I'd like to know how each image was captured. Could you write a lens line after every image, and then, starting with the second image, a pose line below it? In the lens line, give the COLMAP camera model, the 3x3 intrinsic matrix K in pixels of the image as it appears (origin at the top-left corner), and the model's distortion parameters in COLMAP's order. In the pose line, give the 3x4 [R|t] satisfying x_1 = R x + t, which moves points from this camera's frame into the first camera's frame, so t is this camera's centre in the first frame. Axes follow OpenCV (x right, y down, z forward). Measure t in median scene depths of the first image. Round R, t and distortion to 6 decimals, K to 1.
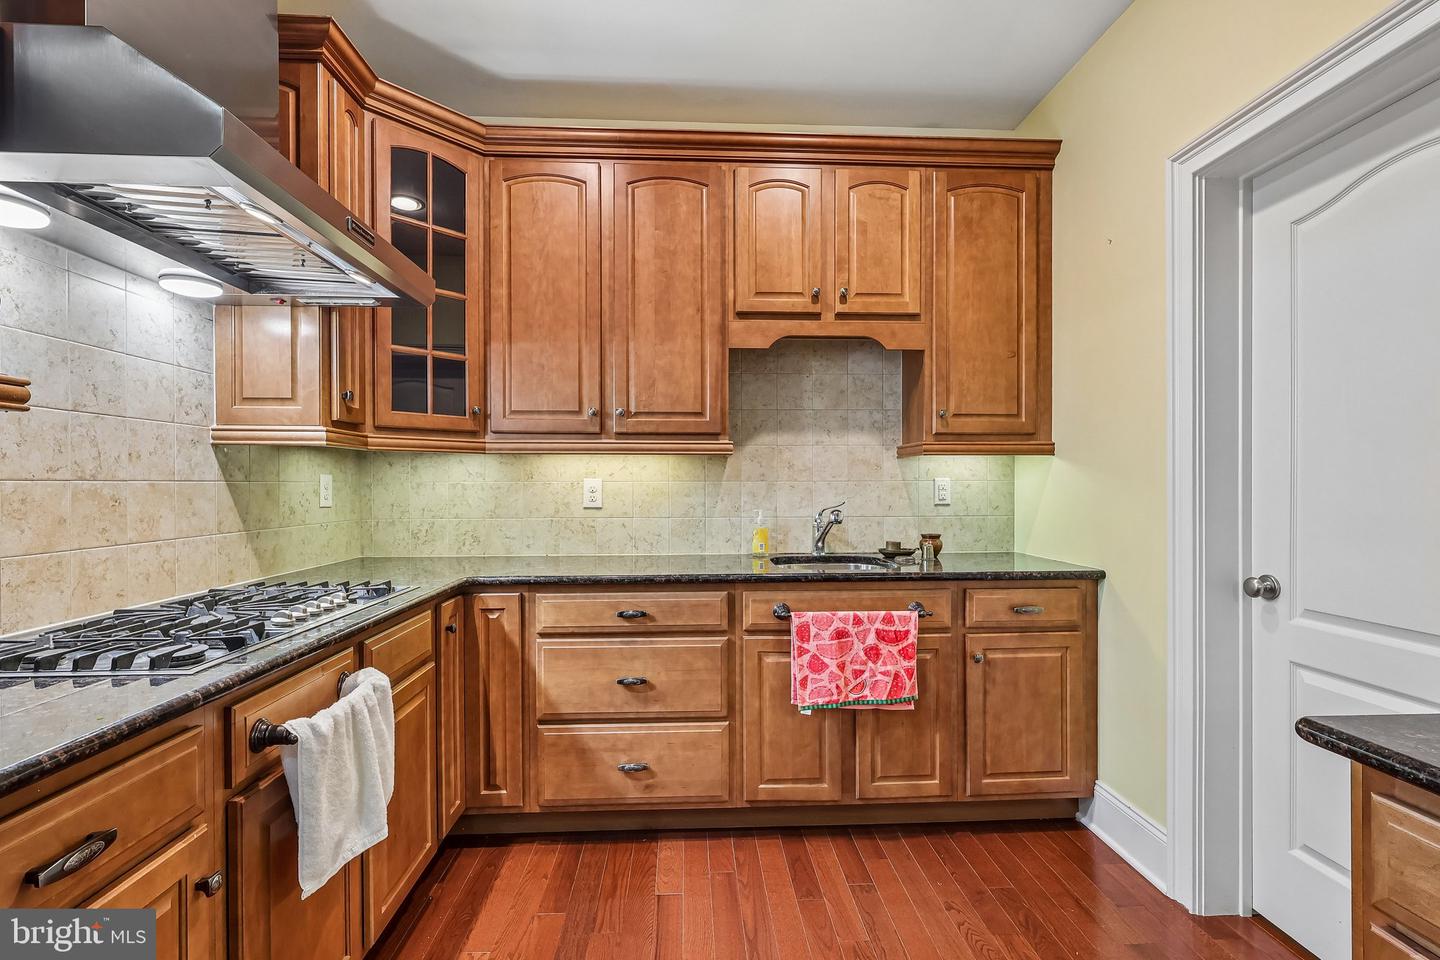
lens RADIAL K [[666.7, 0, 718.8], [0, 666.7, 484.4], [0, 0, 1]] dist [0.000230, 0.000627]
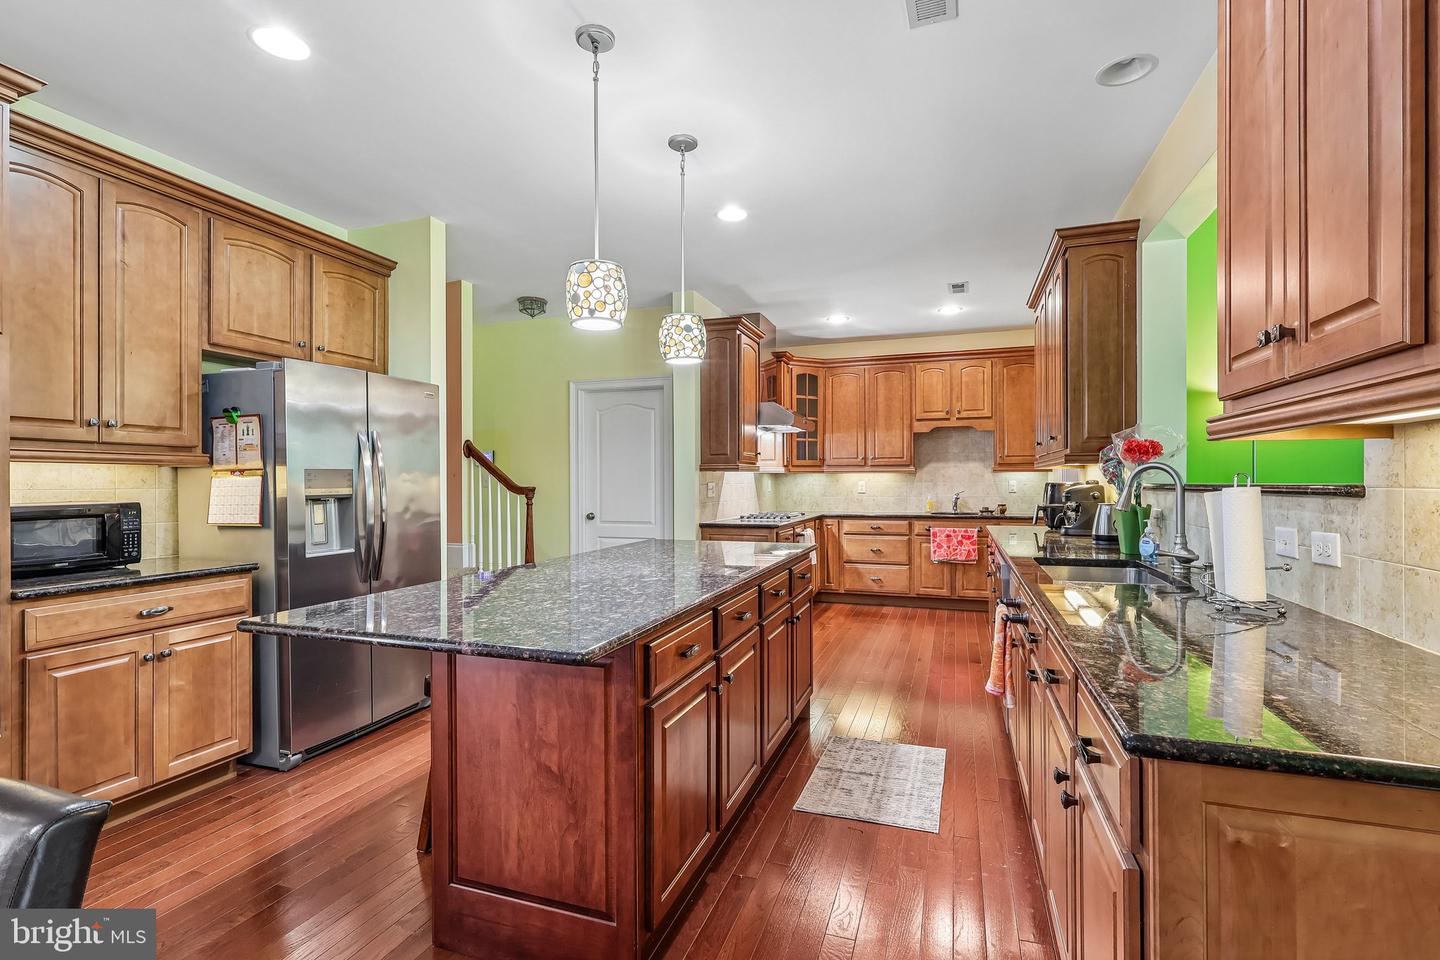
lens RADIAL K [[666.7, 0, 726.1], [0, 666.7, 484.7], [0, 0, 1]] dist [0.000230, 0.000627]
pose [[0.925642, -0.000070, -0.378402, 0.336566], [0.001465, 0.999993, 0.003398, -0.006903], [0.378399, -0.003700, 0.925635, -1.777212]]
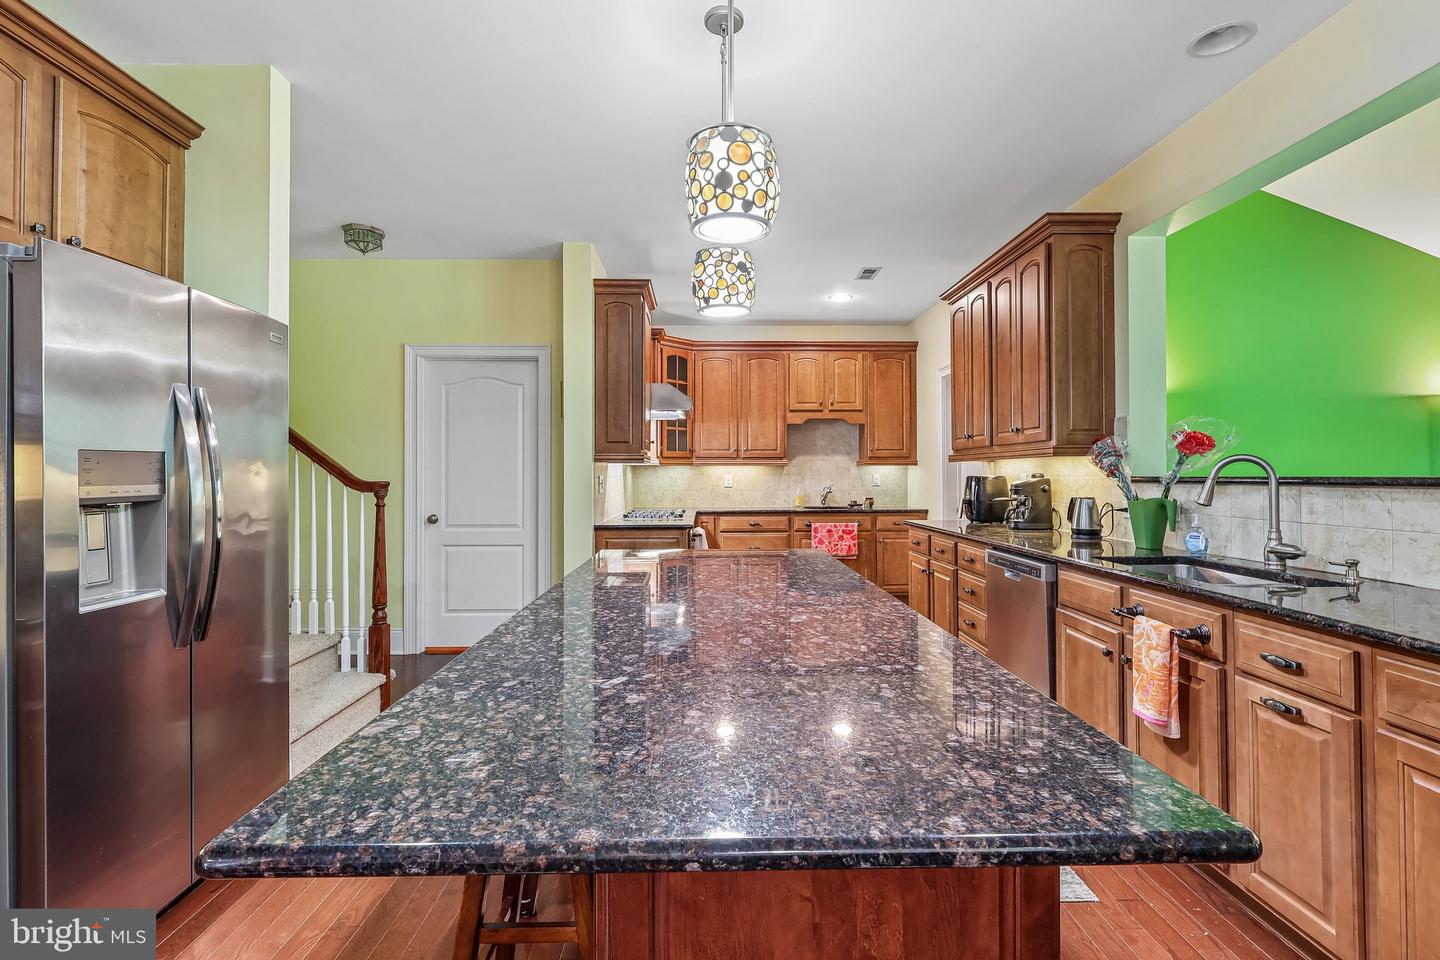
lens RADIAL K [[666.7, 0, 716.9], [0, 666.7, 469.9], [0, 0, 1]] dist [0.000230, 0.000627]
pose [[0.999526, -0.001102, -0.030773, -0.177158], [0.000823, 0.999958, -0.009095, -0.005638], [0.030782, 0.009065, 0.999485, -1.582678]]
